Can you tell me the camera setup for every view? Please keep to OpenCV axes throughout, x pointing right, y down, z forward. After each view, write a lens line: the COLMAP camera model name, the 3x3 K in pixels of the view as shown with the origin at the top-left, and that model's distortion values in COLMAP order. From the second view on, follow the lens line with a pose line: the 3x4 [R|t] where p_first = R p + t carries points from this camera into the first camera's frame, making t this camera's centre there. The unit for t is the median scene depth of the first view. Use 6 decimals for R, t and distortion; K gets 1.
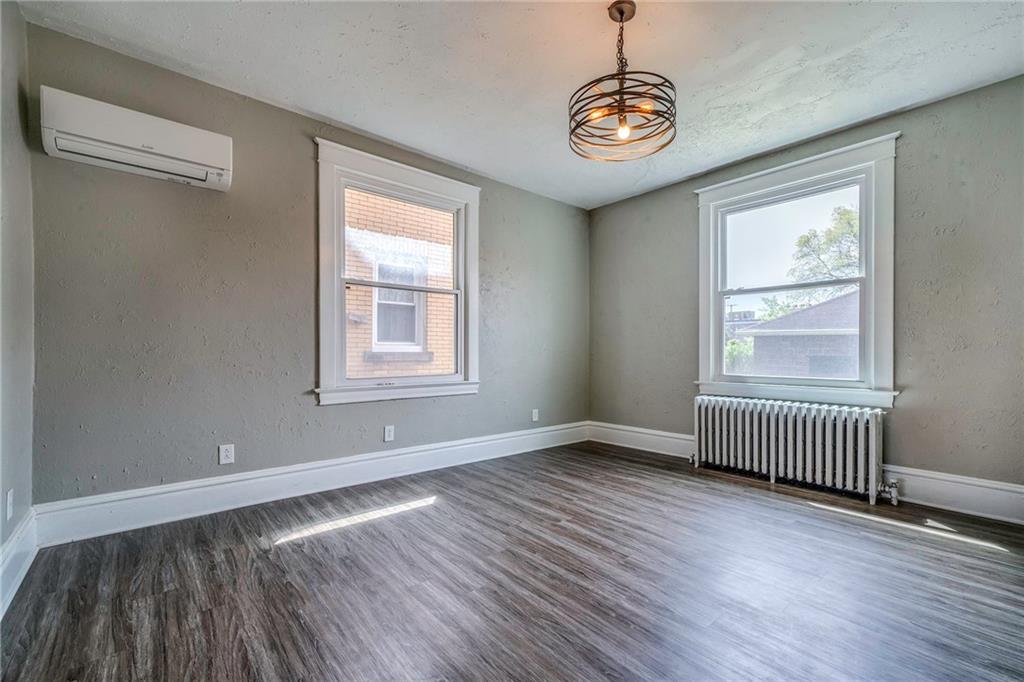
lens RADIAL K [[440.8, 0, 522.3], [0, 440.8, 358.4], [0, 0, 1]] dist [-0.015426, -0.000182]
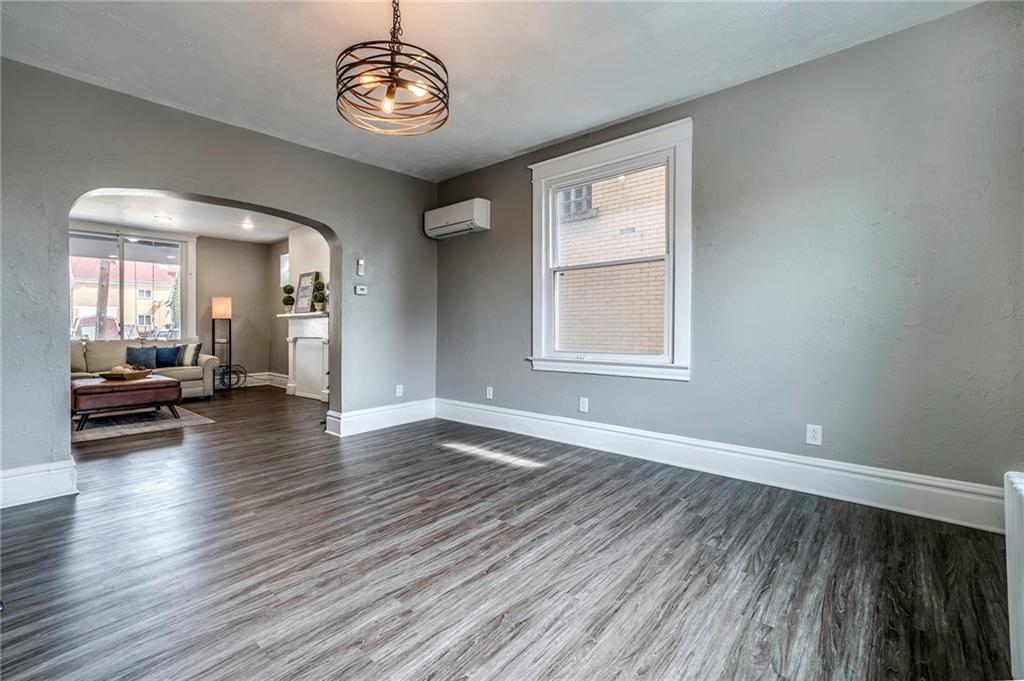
lens RADIAL K [[444.2, 0, 509.1], [0, 444.2, 326.5], [0, 0, 1]] dist [-0.002548, -0.000268]
pose [[0.135234, -0.004612, -0.990803, 0.837643], [-0.010627, 0.999925, -0.006105, -0.012206], [0.990757, 0.011354, 0.135175, 0.761483]]
